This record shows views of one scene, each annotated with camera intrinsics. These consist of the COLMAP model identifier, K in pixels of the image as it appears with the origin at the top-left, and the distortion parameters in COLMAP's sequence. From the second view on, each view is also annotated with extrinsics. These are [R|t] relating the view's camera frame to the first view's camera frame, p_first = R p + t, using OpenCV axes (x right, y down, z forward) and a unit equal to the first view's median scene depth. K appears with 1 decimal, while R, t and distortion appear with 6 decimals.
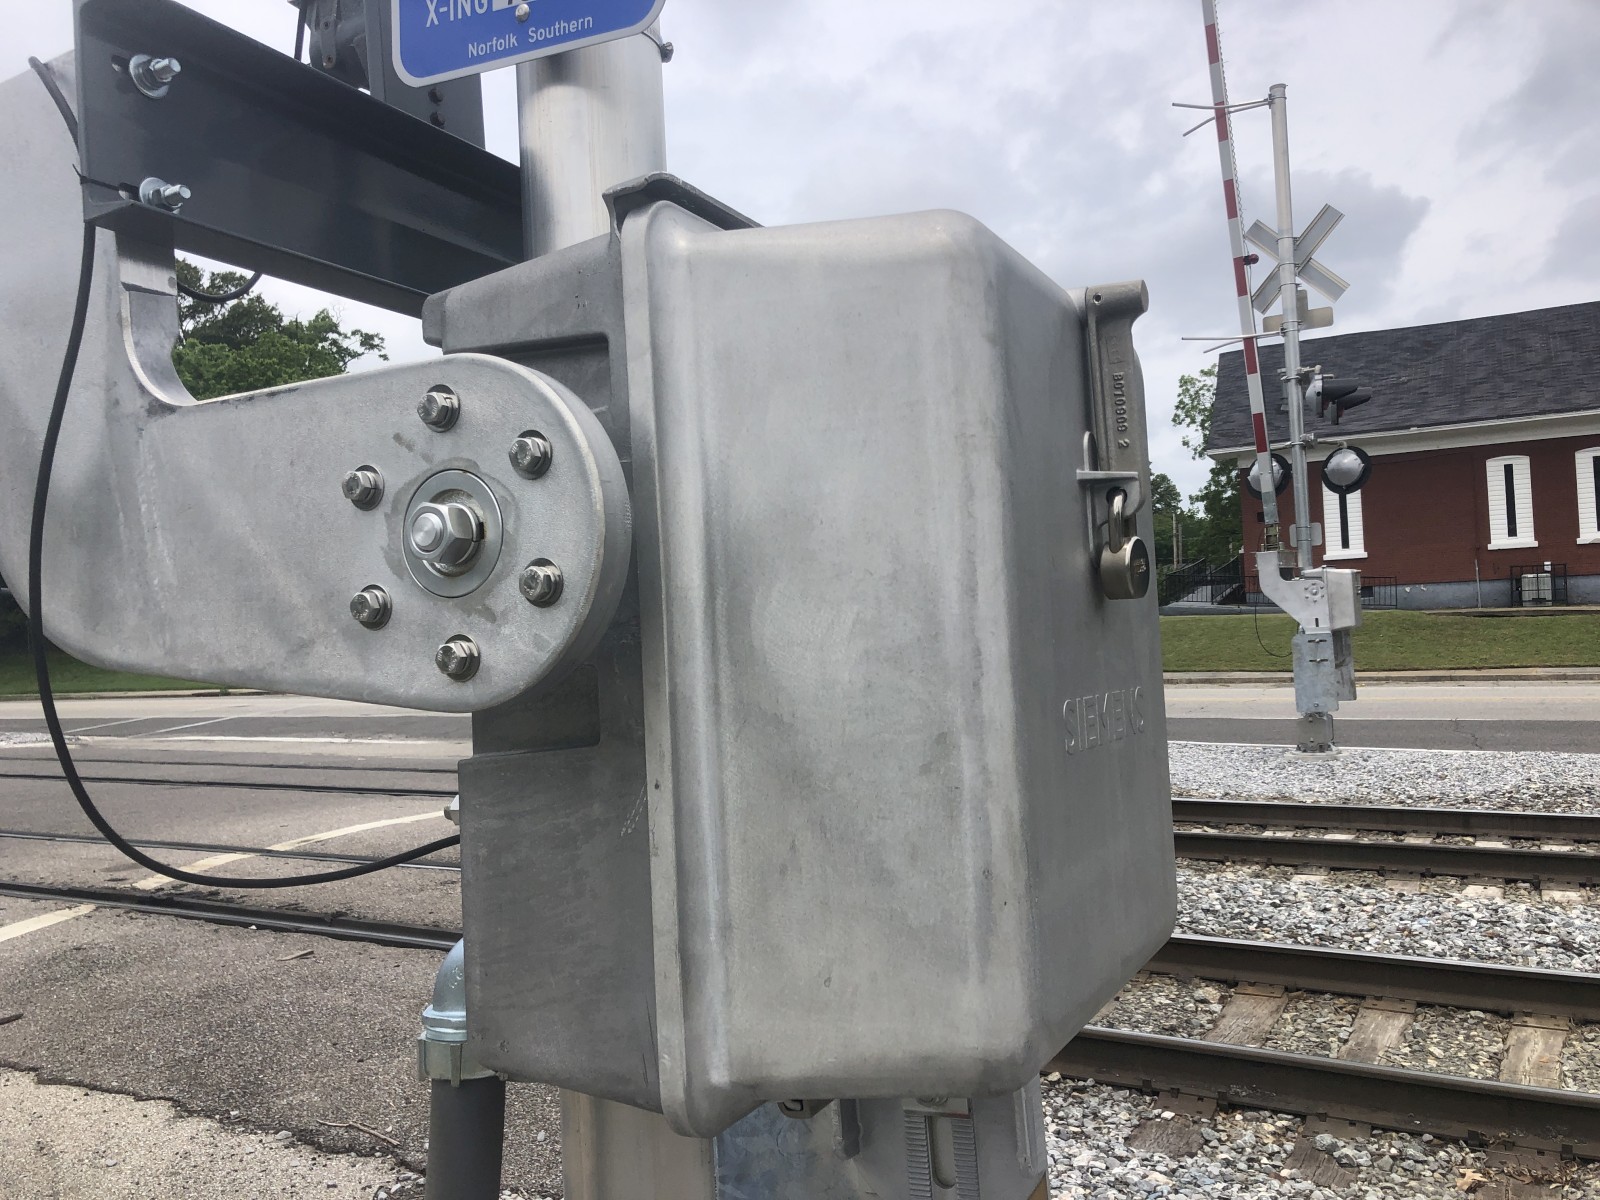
lens RADIAL K [[1296.6, 0, 781.6], [0, 1296.6, 597.8], [0, 0, 1]] dist [0.006473, 0.010284]
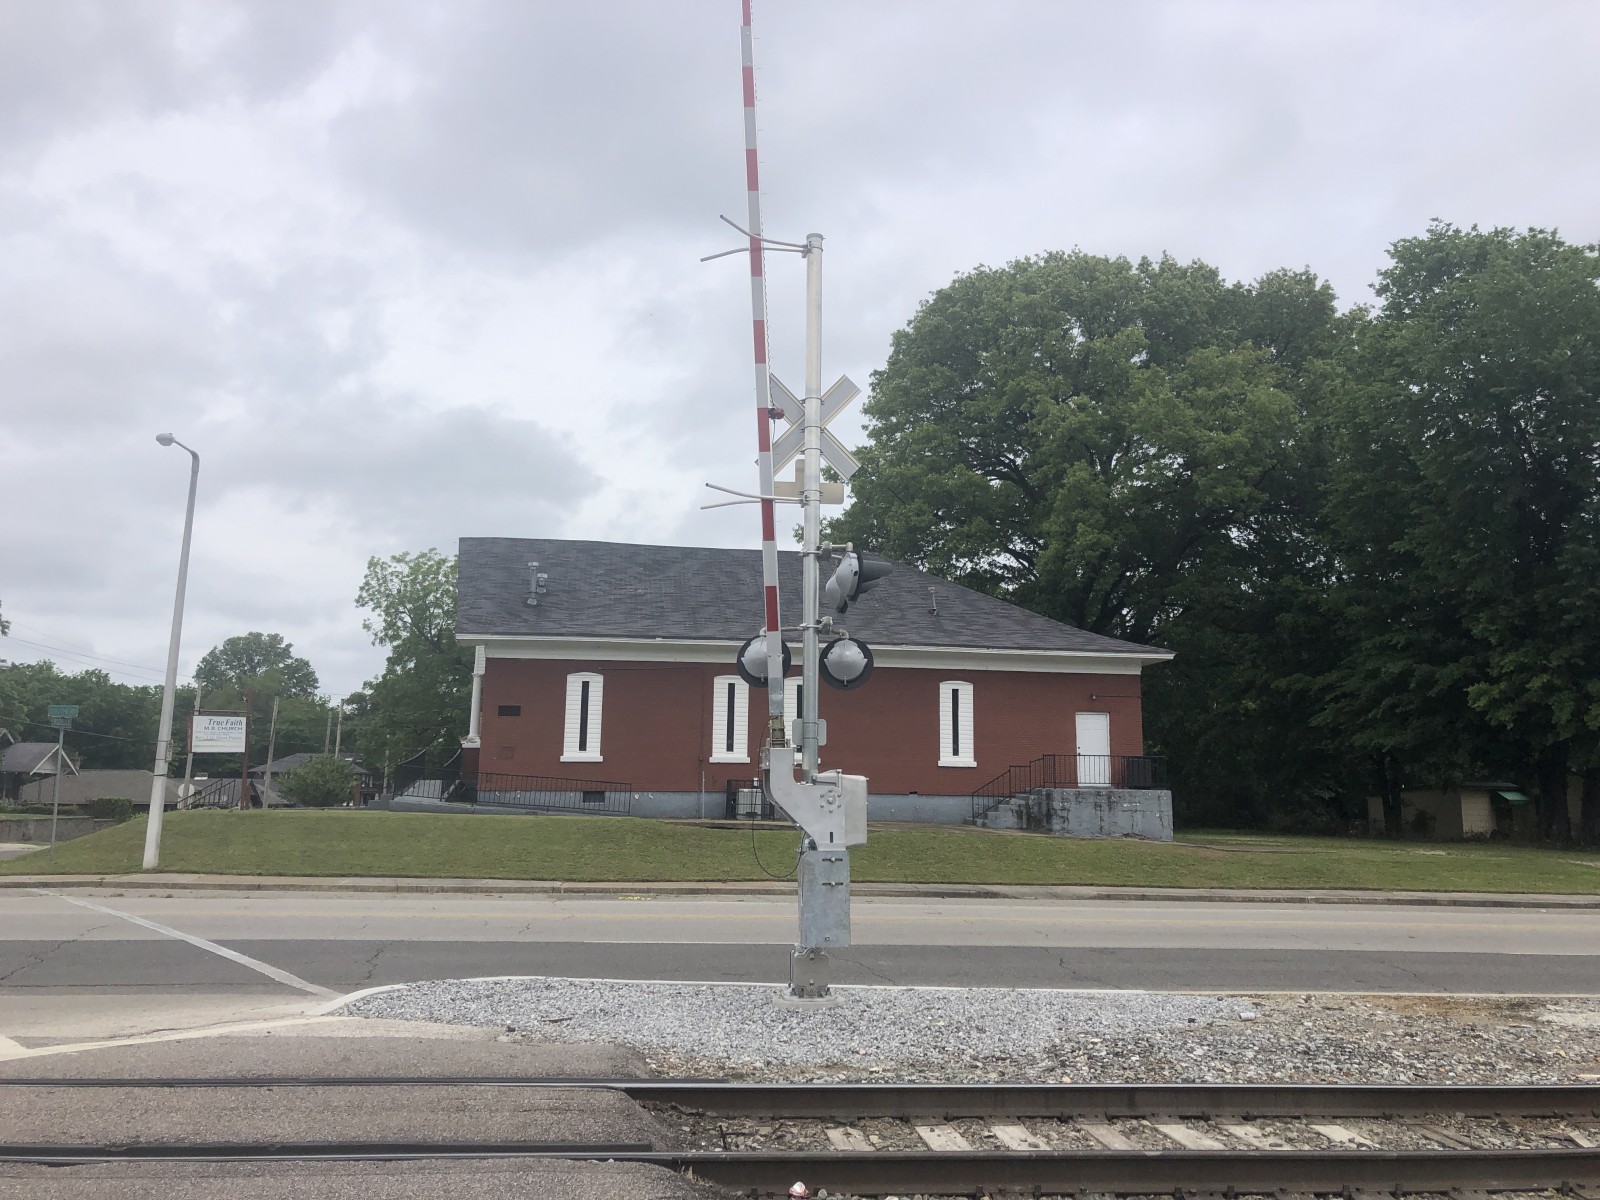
lens RADIAL K [[1280.0, 0, 789.5], [0, 1280.0, 560.4], [0, 0, 1]] dist [0.020808, -0.011544]
pose [[0.779204, 0.168961, 0.603567, -0.064949], [-0.059144, 0.978504, -0.197565, 0.004105], [-0.623973, 0.118247, 0.772447, 0.159564]]
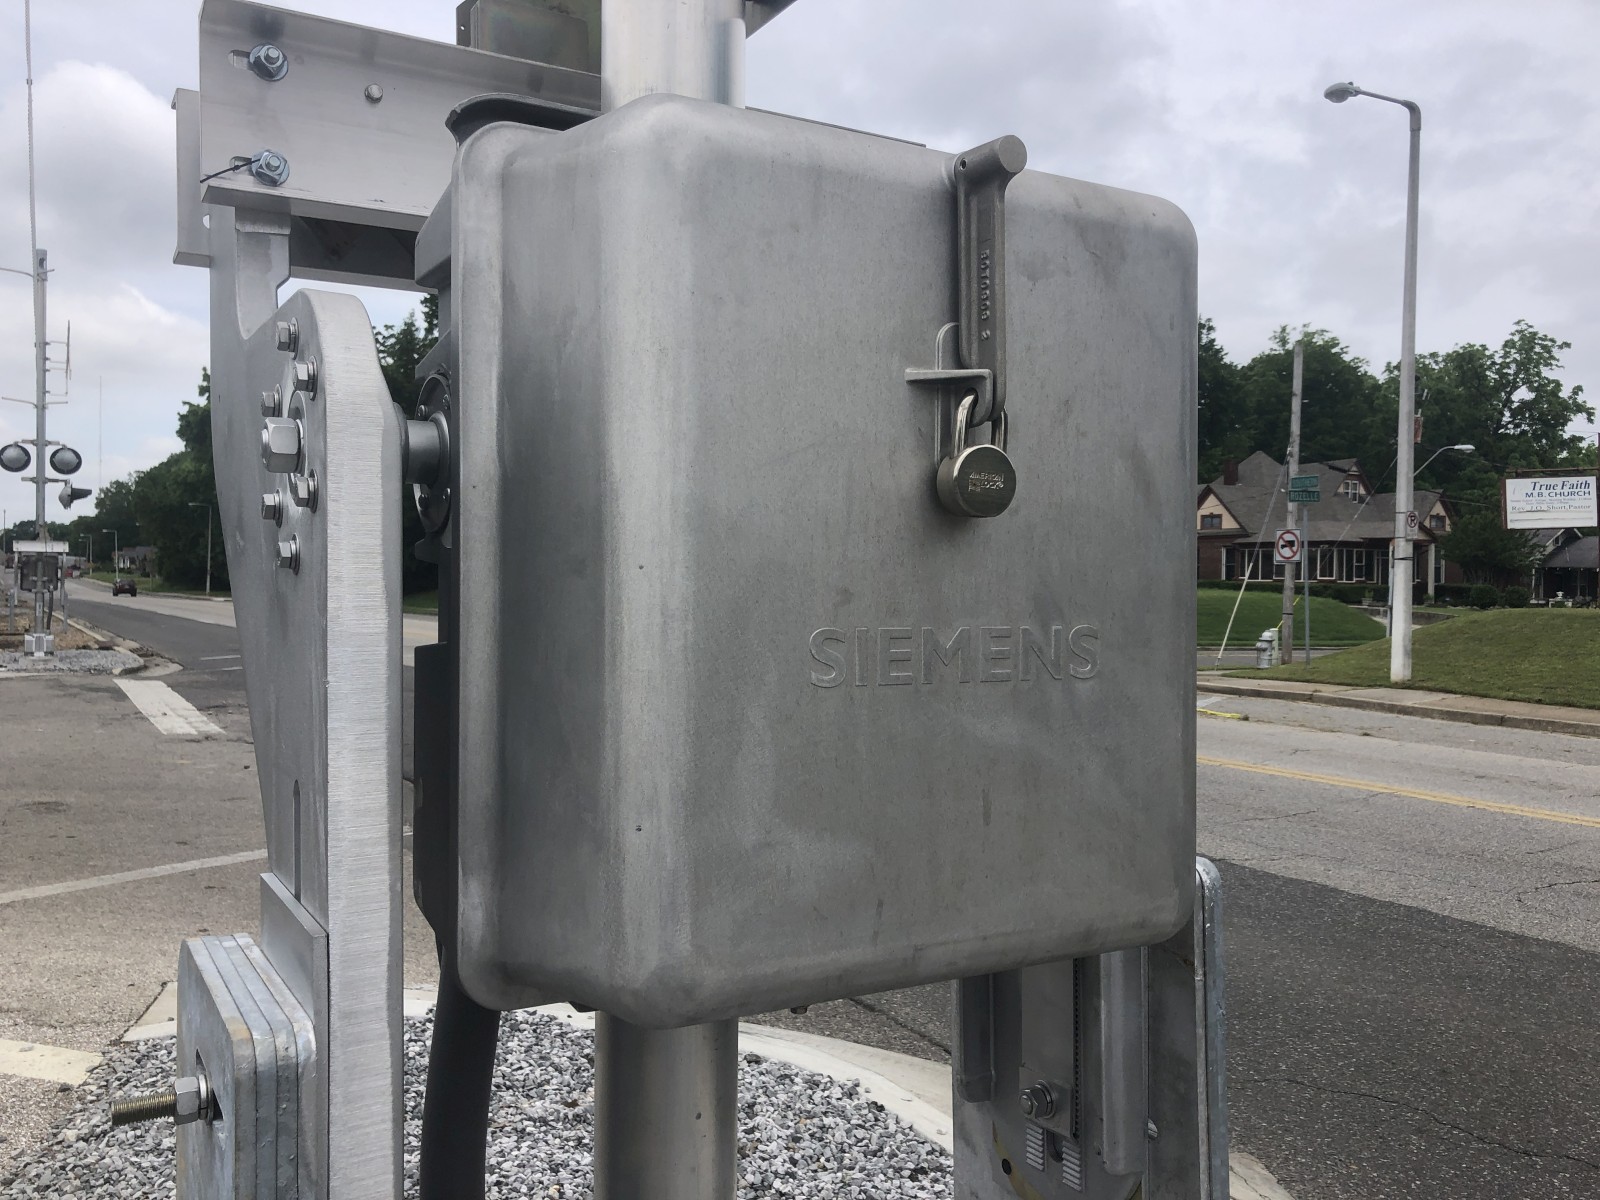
lens RADIAL K [[1296.6, 0, 781.6], [0, 1296.6, 597.8], [0, 0, 1]] dist [0.006473, 0.010284]
pose [[0.880164, 0.060178, -0.470839, 0.201115], [-0.042753, 0.997950, 0.047628, 0.001029], [0.472740, -0.021791, 0.880933, 0.413189]]
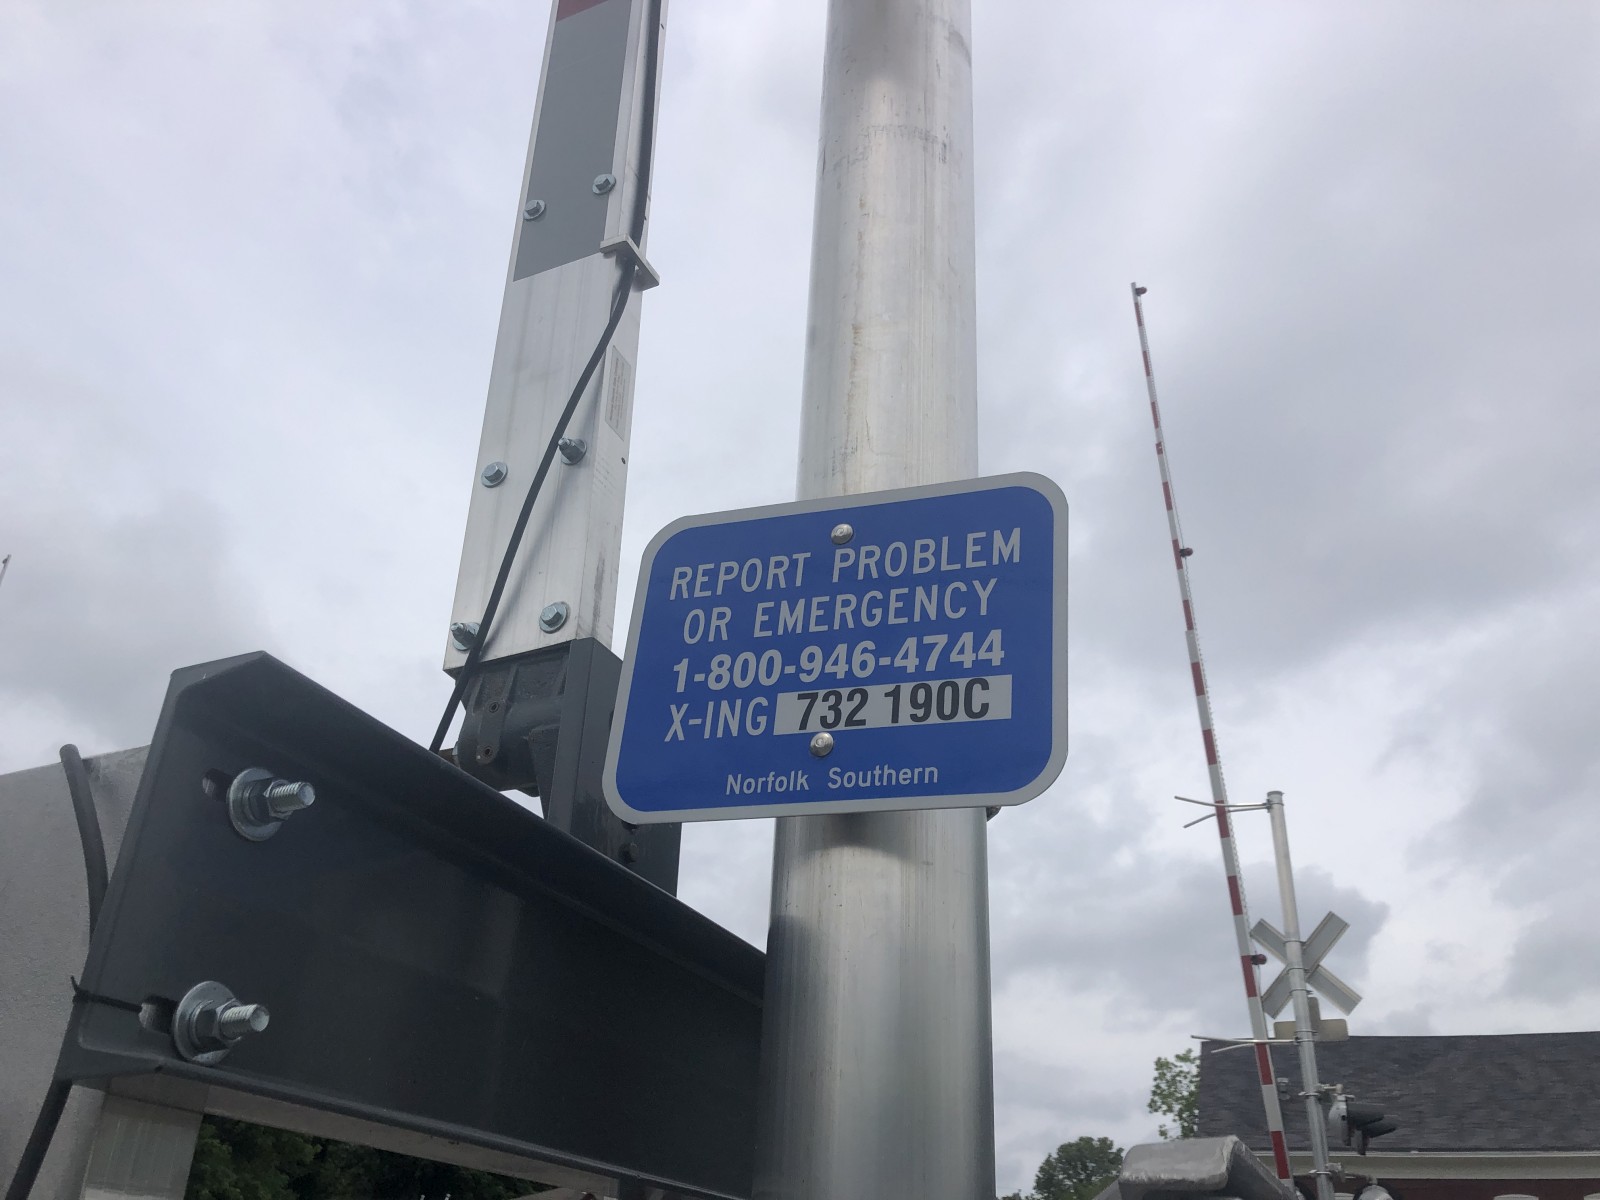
lens RADIAL K [[1314.8, 0, 820.6], [0, 1314.8, 592.5], [0, 0, 1]] dist [-0.000309, 0.005738]
pose [[0.992078, 0.123063, 0.025249, -0.009805], [-0.097725, 0.882283, -0.460464, -0.008890], [-0.078943, 0.454349, 0.887319, 0.015507]]
